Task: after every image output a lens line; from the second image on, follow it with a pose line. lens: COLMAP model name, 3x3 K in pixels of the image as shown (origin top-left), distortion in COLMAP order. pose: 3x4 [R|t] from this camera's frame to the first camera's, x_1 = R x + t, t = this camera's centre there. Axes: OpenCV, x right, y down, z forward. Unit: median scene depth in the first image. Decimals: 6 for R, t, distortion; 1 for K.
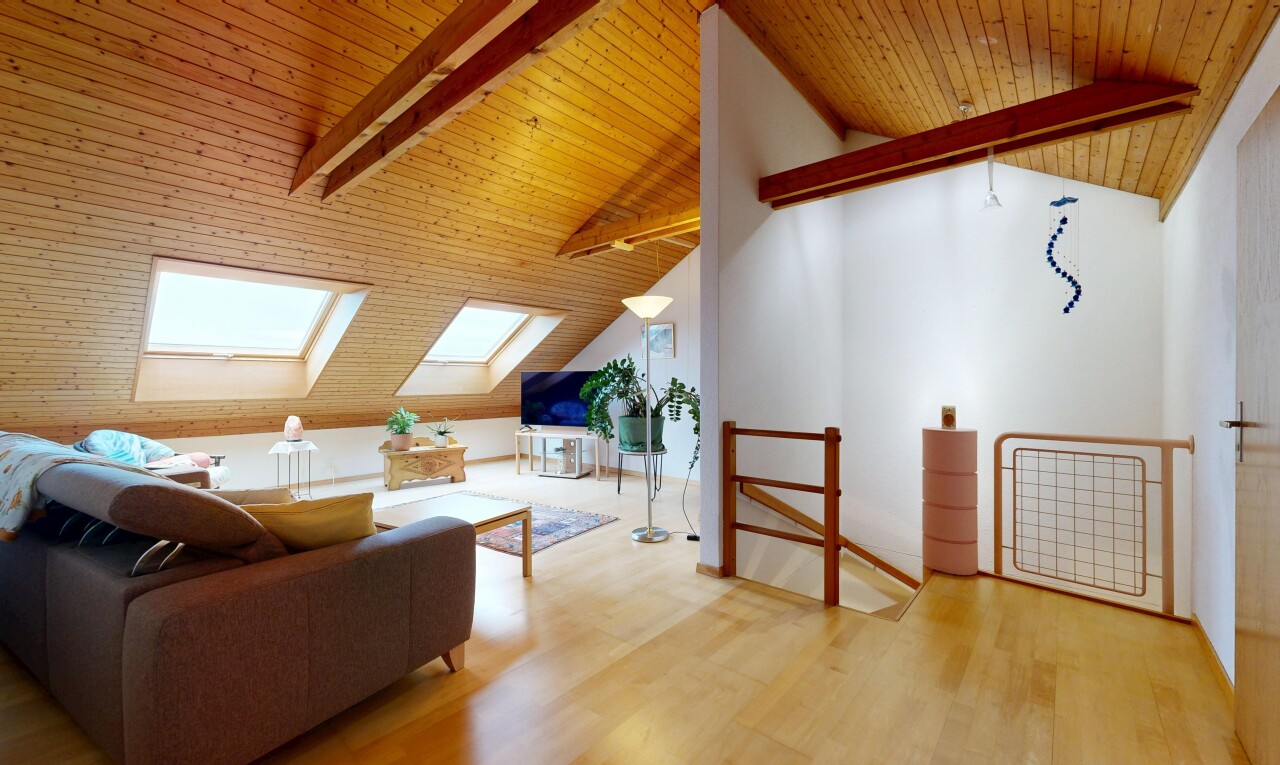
lens RADIAL K [[498.6, 0, 641.1], [0, 498.6, 384.4], [0, 0, 1]] dist [0.003022, 0.000209]
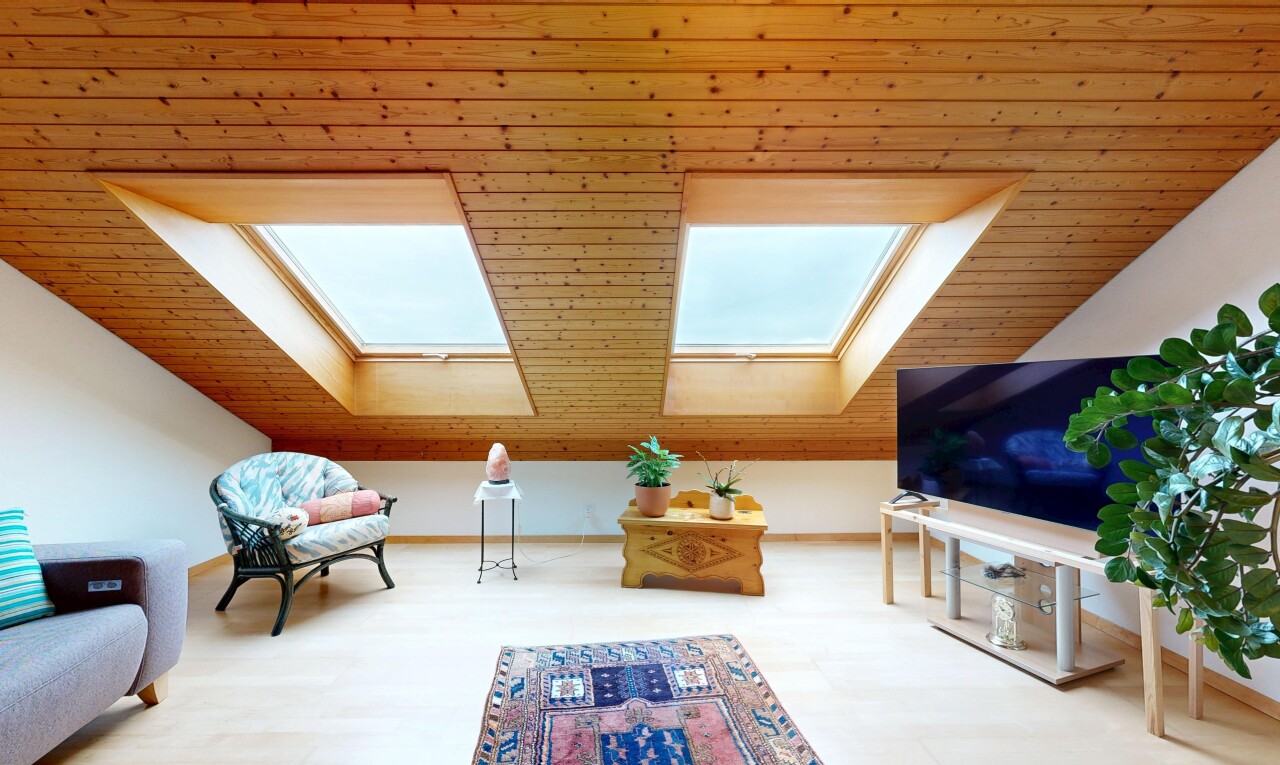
lens RADIAL K [[498.6, 0, 641.1], [0, 498.6, 384.4], [0, 0, 1]] dist [0.003022, 0.000209]
pose [[0.664876, -0.011976, -0.746858, -0.066589], [-0.004379, 0.999792, -0.019930, -0.001863], [0.746941, 0.016522, 0.664685, 0.591293]]
